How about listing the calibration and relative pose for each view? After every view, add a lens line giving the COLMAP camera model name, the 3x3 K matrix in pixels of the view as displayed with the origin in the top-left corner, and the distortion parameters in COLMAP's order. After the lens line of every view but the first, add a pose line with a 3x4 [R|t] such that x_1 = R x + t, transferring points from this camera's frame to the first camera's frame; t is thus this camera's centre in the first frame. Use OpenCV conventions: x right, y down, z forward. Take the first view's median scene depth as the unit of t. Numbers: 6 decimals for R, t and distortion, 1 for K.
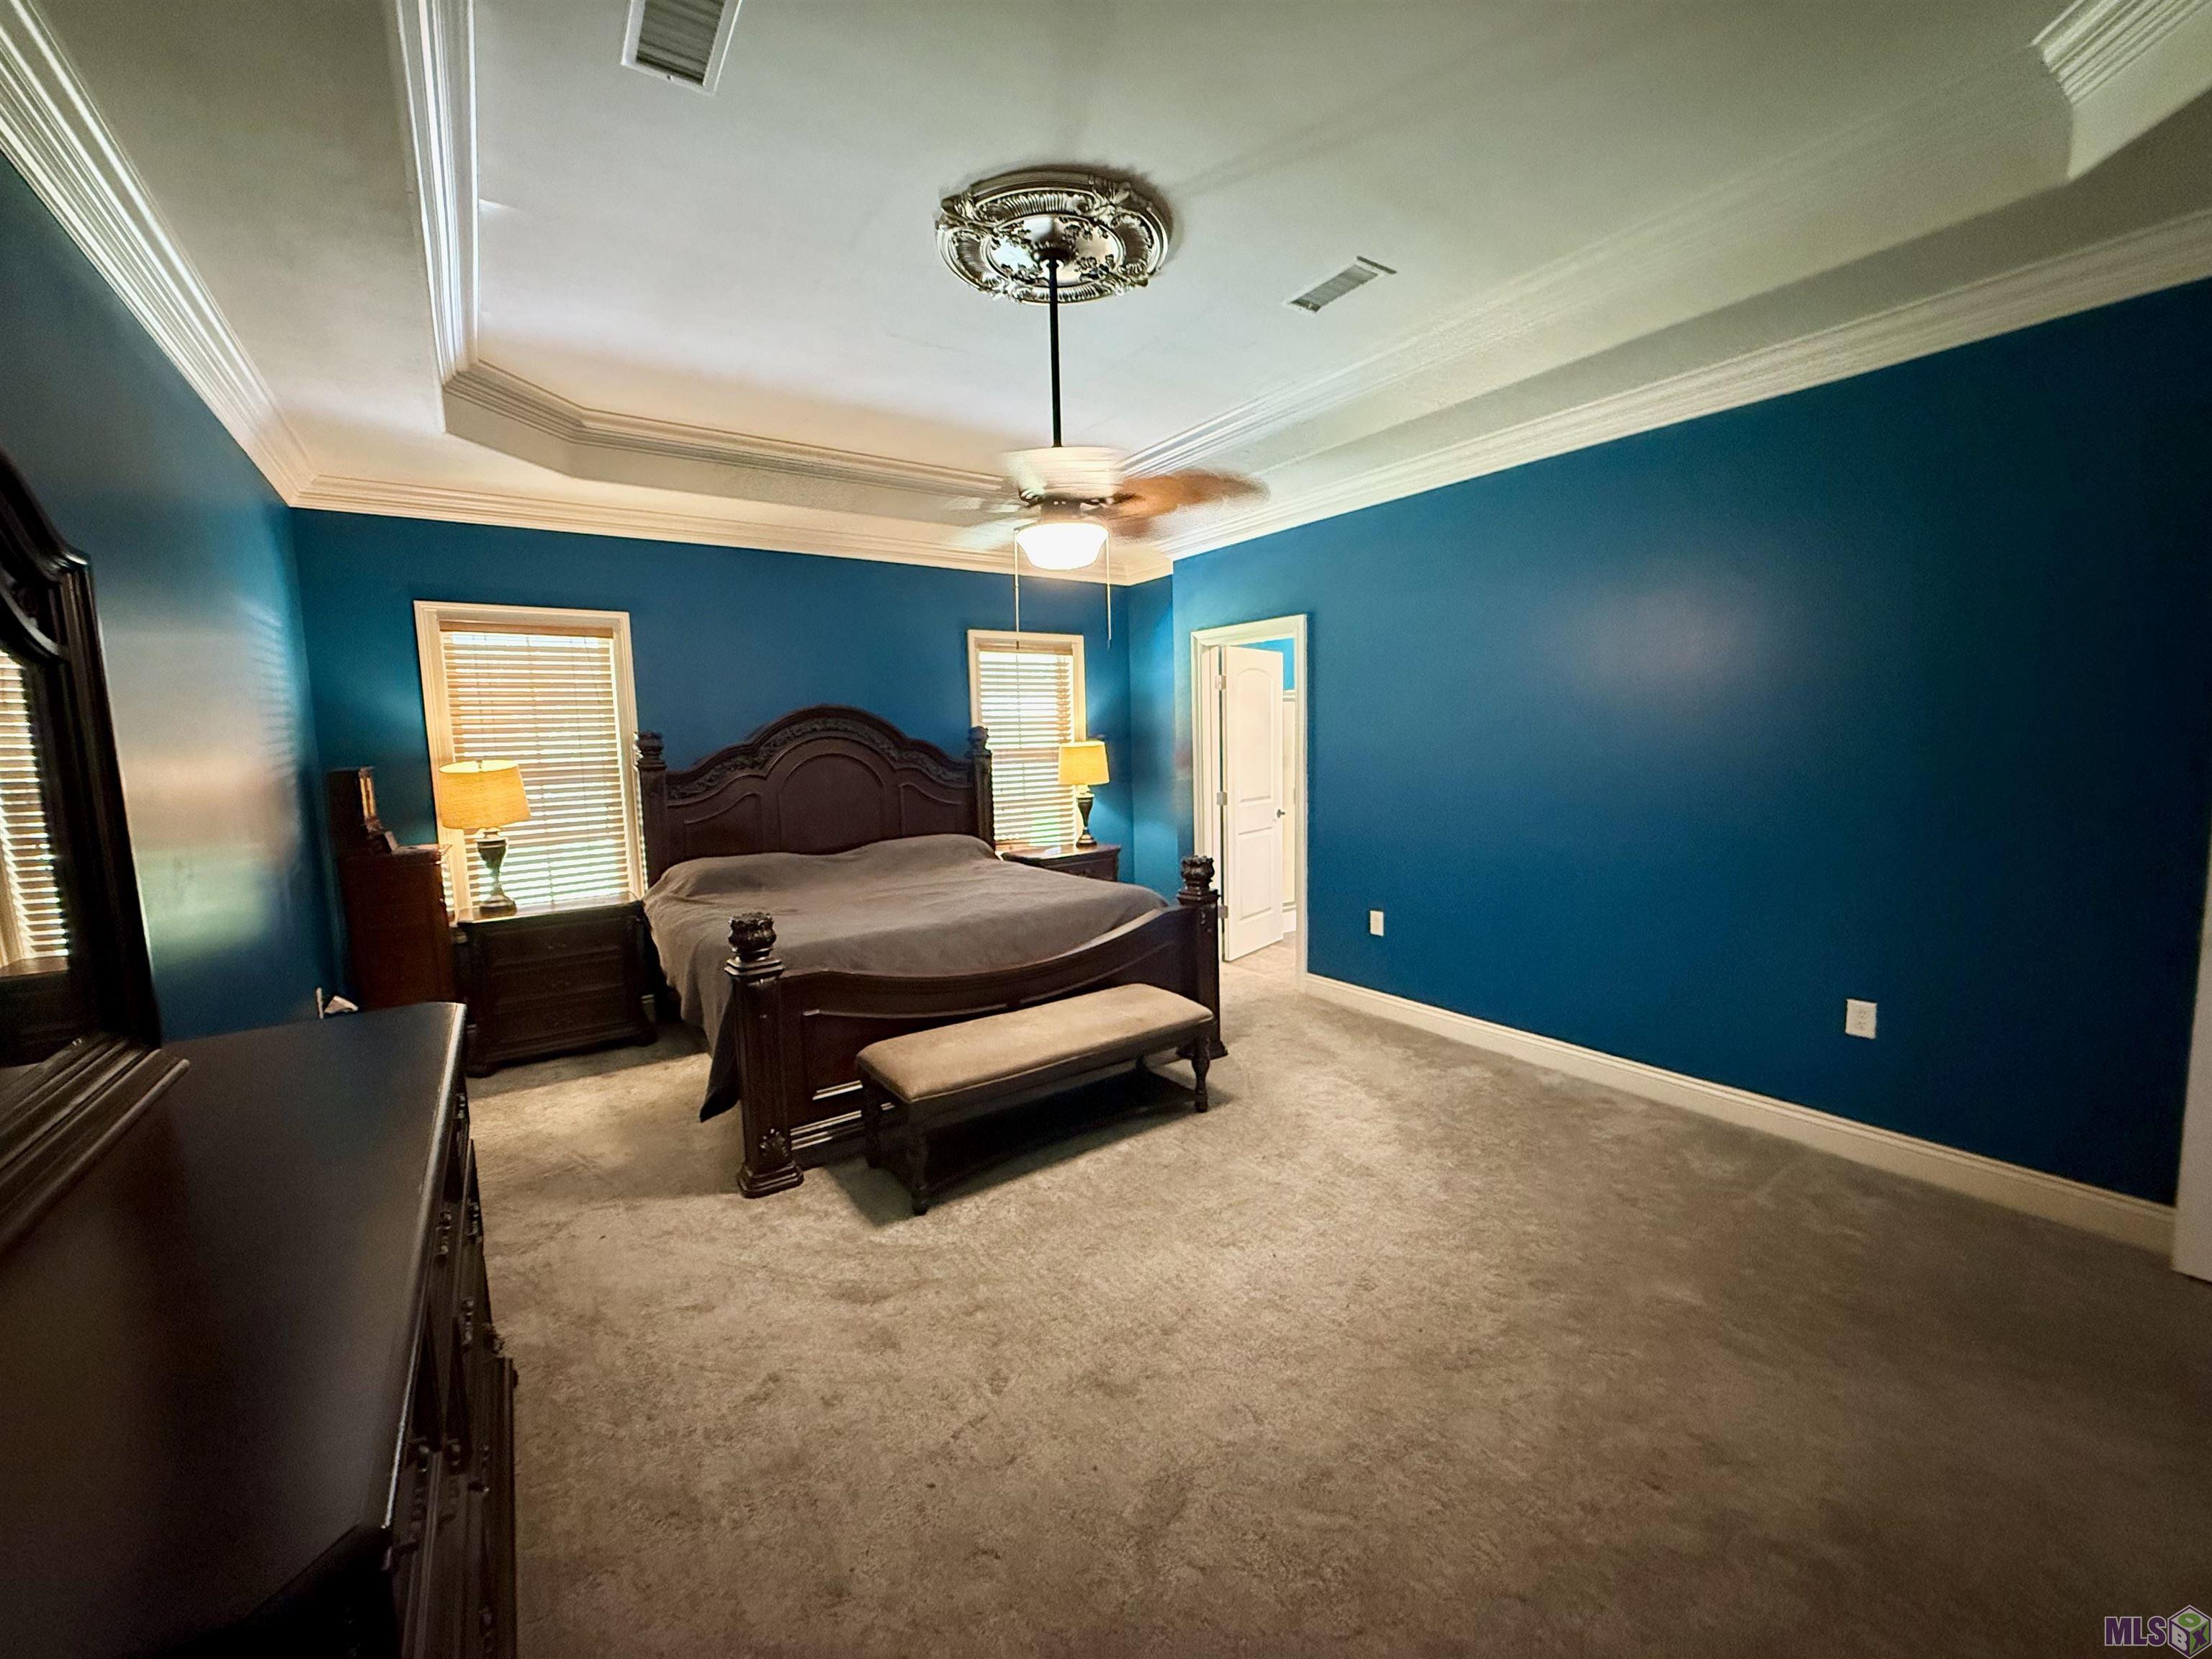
lens RADIAL K [[879.2, 0, 1106.0], [0, 879.2, 829.5], [0, 0, 1]] dist [-0.002167, 0.000096]
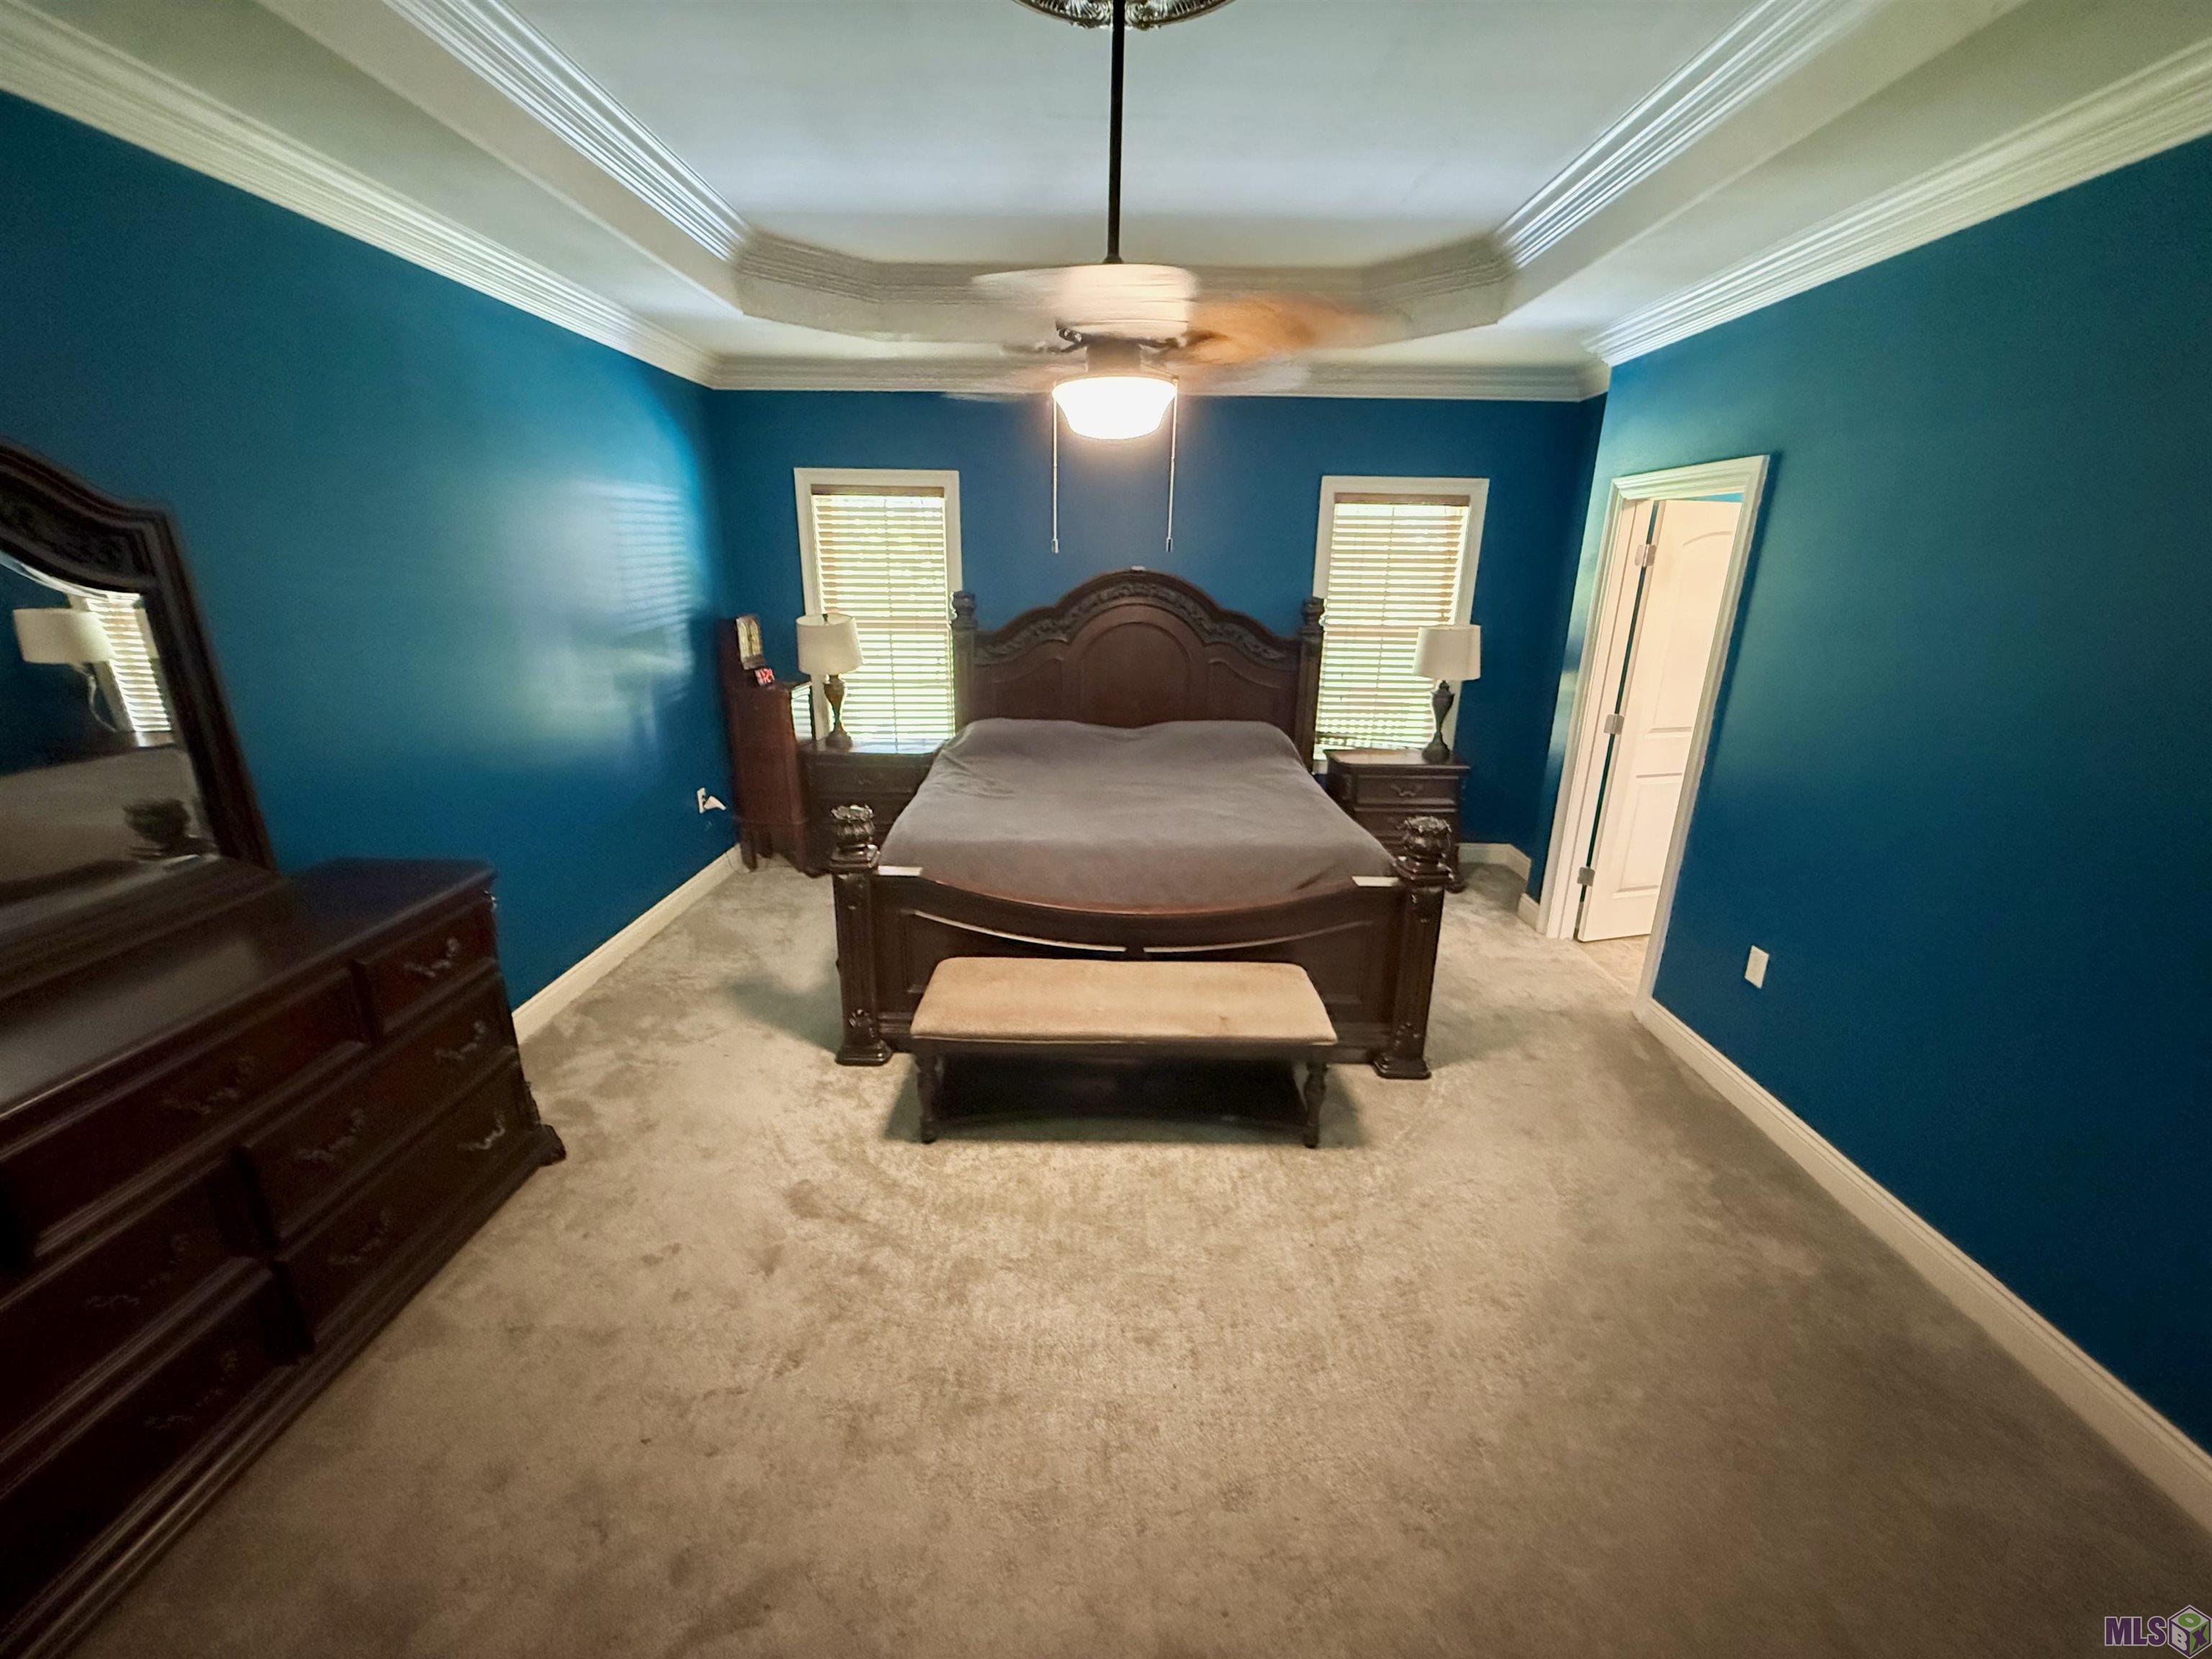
lens RADIAL K [[879.2, 0, 1106.0], [0, 879.2, 829.5], [0, 0, 1]] dist [-0.002167, 0.000096]
pose [[0.809481, 0.208997, -0.548690, 0.297934], [-0.098610, 0.969622, 0.223852, -0.103079], [0.578806, -0.127098, 0.805499, 0.255429]]
